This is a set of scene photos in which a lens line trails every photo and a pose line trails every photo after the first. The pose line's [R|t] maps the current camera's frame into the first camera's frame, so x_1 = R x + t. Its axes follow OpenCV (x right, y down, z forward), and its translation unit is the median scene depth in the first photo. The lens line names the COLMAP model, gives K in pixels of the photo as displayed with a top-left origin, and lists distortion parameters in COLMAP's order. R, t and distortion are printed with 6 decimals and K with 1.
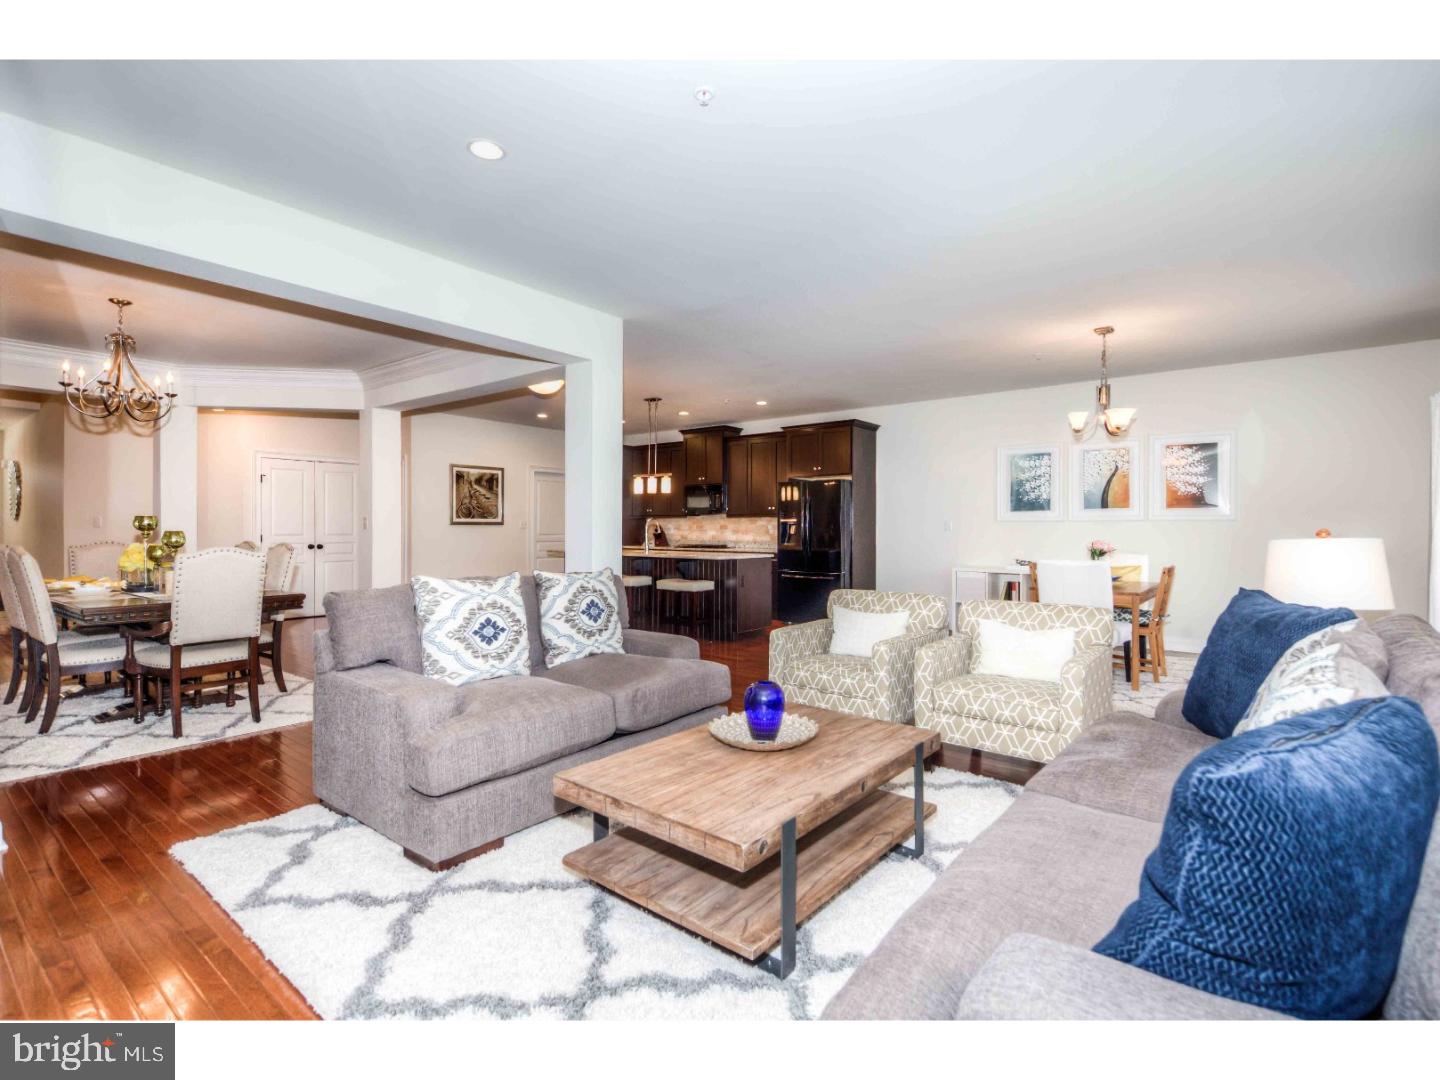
lens RADIAL K [[652.7, 0, 720.9], [0, 652.7, 534.7], [0, 0, 1]] dist [0.007267, -0.000700]
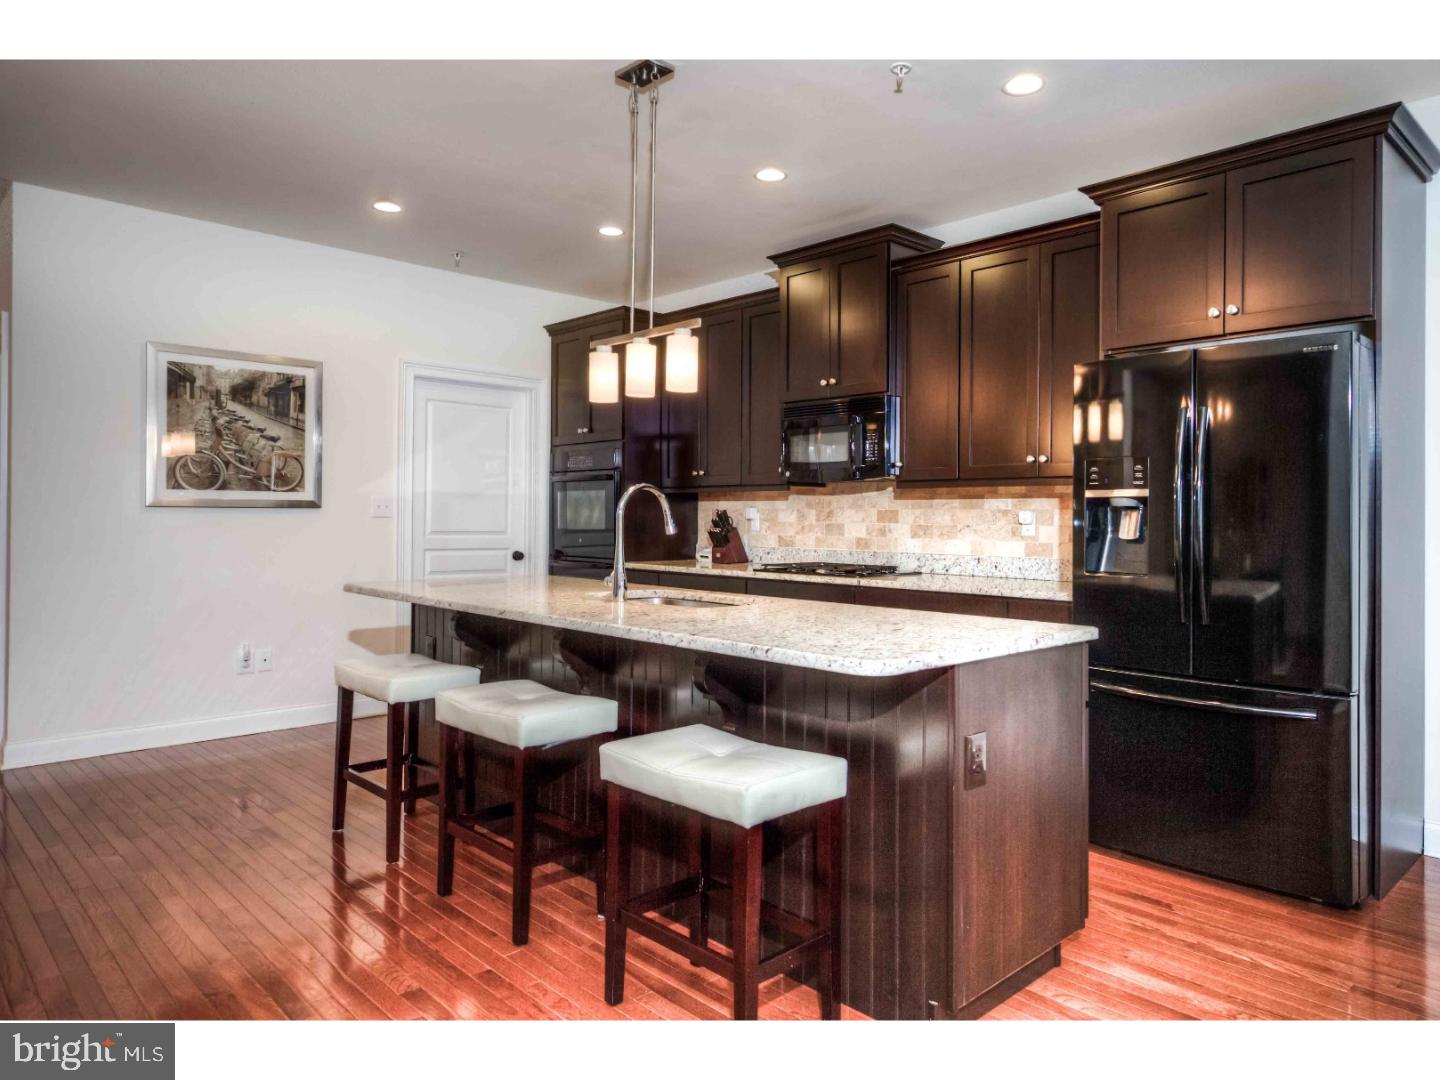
lens RADIAL K [[941.3, 0, 723.3], [0, 941.3, 532.0], [0, 0, 1]] dist [0.000976, 0.000015]
pose [[0.986228, 0.009360, -0.165127, 0.000526], [-0.009311, 0.999956, 0.001074, -0.003160], [0.165129, 0.000479, 0.986272, 0.493848]]
